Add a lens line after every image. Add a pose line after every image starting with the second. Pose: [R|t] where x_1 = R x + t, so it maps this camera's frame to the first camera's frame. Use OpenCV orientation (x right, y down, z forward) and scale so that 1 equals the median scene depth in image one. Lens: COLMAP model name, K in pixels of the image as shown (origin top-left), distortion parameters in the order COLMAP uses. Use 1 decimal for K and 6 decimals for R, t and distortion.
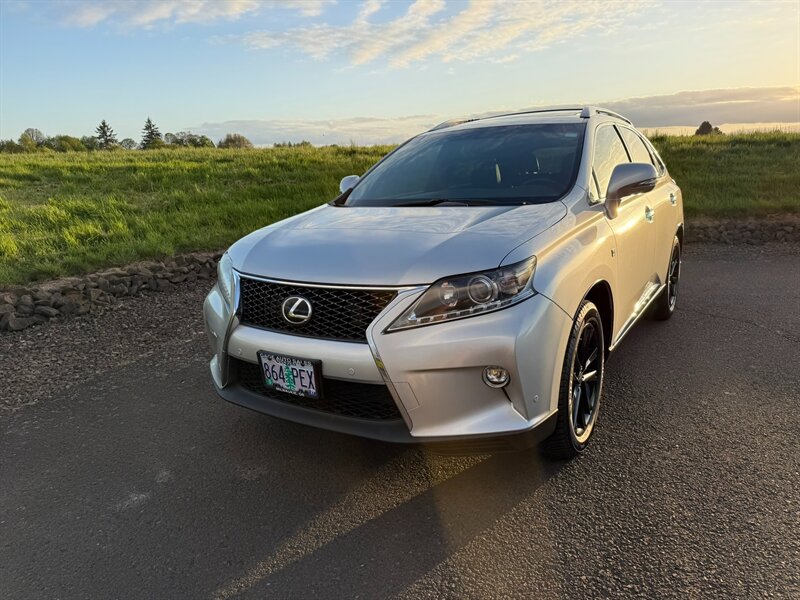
lens RADIAL K [[583.2, 0, 401.1], [0, 583.2, 310.8], [0, 0, 1]] dist [0.038291, -0.053112]
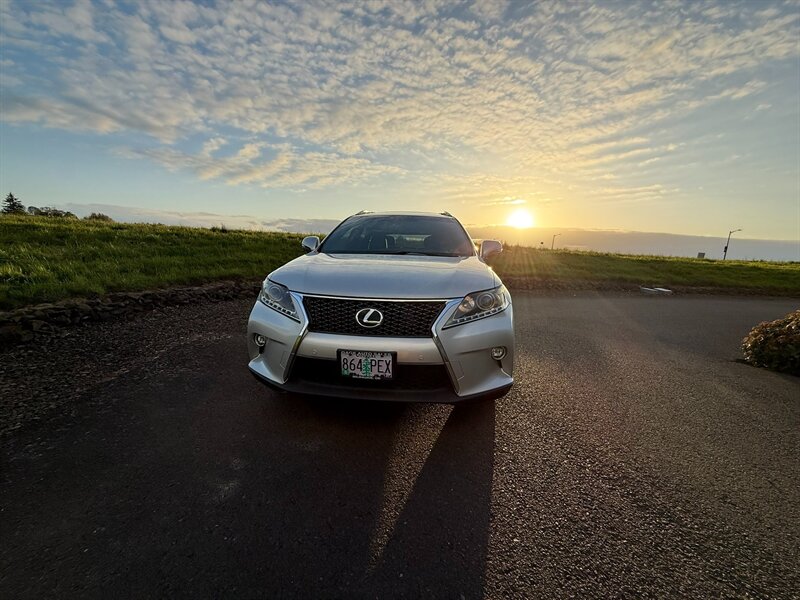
lens RADIAL K [[326.7, 0, 401.6], [0, 326.7, 307.5], [0, 0, 1]] dist [0.000470, 0.000251]
pose [[0.886583, -0.011888, 0.462416, -0.147862], [0.045808, 0.997012, -0.062195, 0.008140], [-0.460295, 0.076323, 0.884479, 0.083878]]
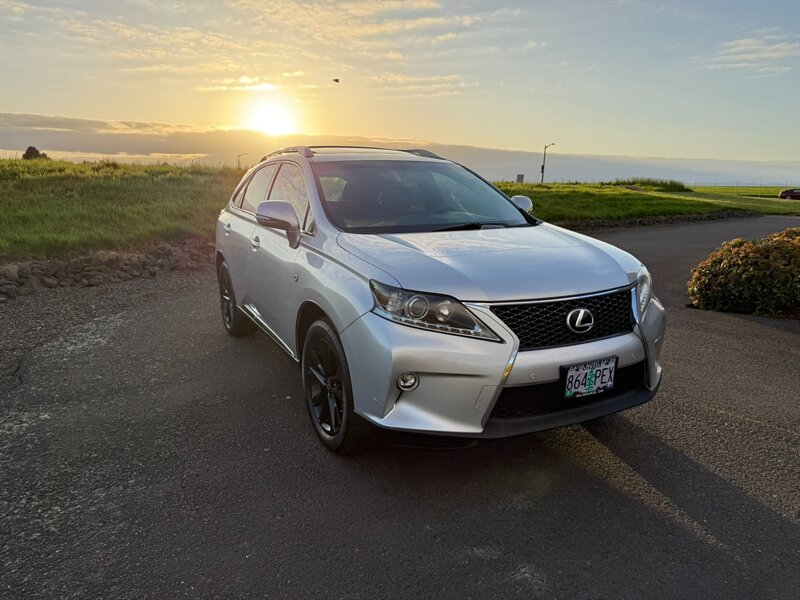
lens RADIAL K [[570.5, 0, 417.7], [0, 570.5, 323.4], [0, 0, 1]] dist [0.030074, -0.038798]
pose [[0.481586, -0.171017, 0.859551, -0.398094], [0.187629, 0.978155, 0.089490, -0.047824], [-0.856078, 0.118180, 0.503153, 0.224231]]
